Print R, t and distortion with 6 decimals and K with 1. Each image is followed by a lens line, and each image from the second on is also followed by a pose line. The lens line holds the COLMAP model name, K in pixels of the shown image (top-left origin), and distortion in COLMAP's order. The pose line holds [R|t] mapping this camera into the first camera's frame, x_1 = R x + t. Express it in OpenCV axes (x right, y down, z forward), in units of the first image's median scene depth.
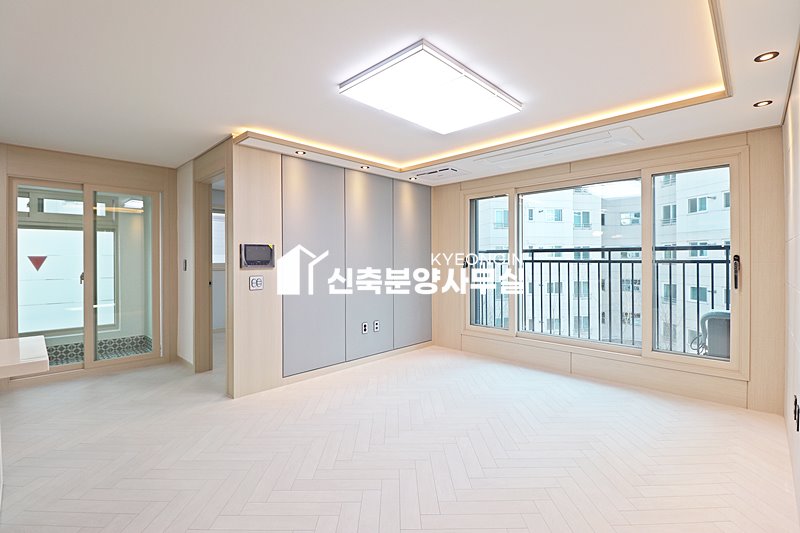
lens RADIAL K [[370.6, 0, 398.2], [0, 370.6, 259.0], [0, 0, 1]] dist [0.014424, -0.020504]
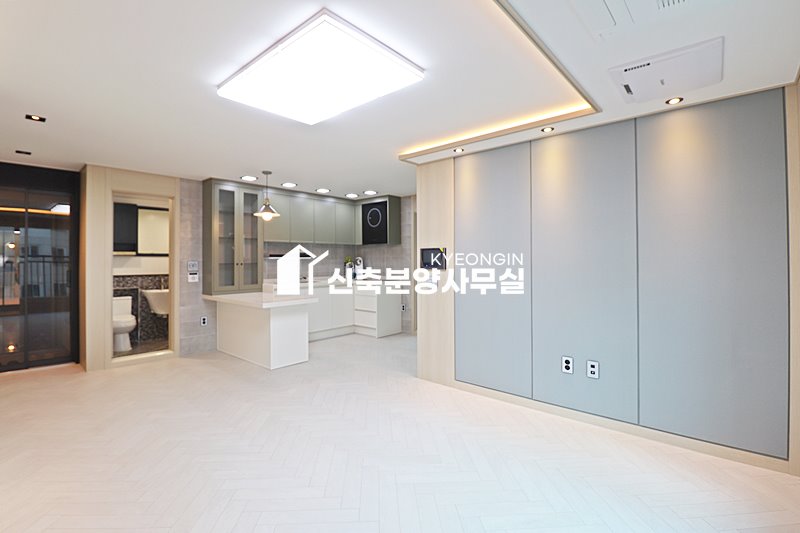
lens RADIAL K [[372.2, 0, 400.2], [0, 372.2, 258.6], [0, 0, 1]] dist [0.014368, -0.020513]
pose [[0.065606, -0.002167, -0.997843, 0.595622], [-0.000146, 0.999998, -0.002181, -0.004517], [0.997846, 0.000289, 0.065606, 0.686142]]
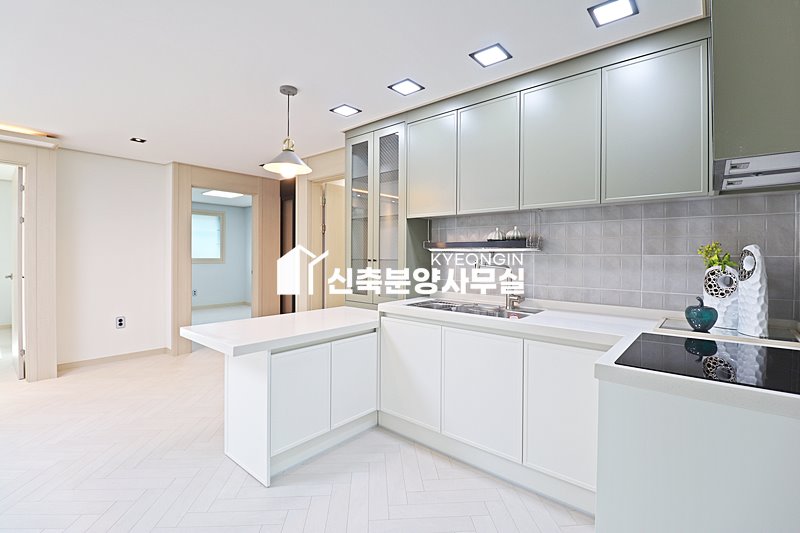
lens RADIAL K [[372.2, 0, 400.2], [0, 372.2, 258.6], [0, 0, 1]] dist [0.014368, -0.020513]
pose [[-0.998045, -0.004513, -0.062329, -0.673660], [-0.005158, 0.999935, 0.010186, -0.001610], [0.062279, 0.010487, -0.998004, 0.977686]]
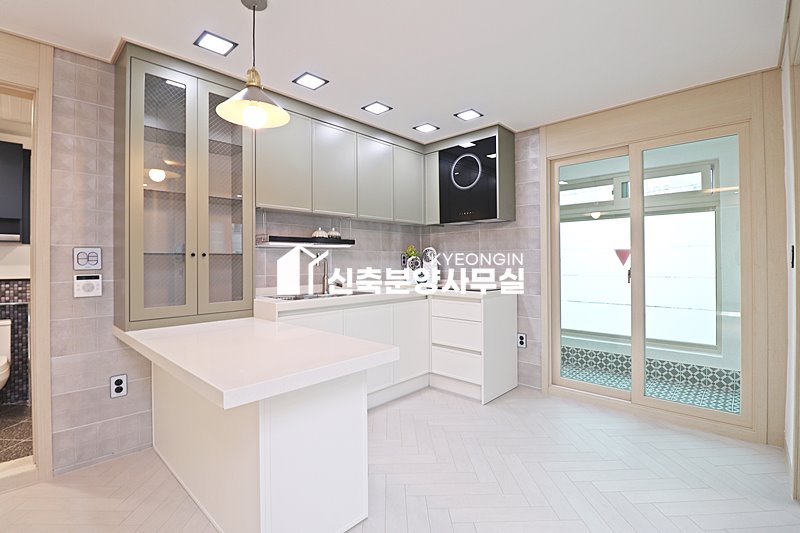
lens RADIAL K [[372.2, 0, 400.2], [0, 372.2, 258.6], [0, 0, 1]] dist [0.014368, -0.020513]
pose [[0.024039, -0.005726, -0.999695, -0.124713], [0.002284, 0.999981, -0.005673, 0.019964], [0.999708, -0.002147, 0.024052, 0.514322]]
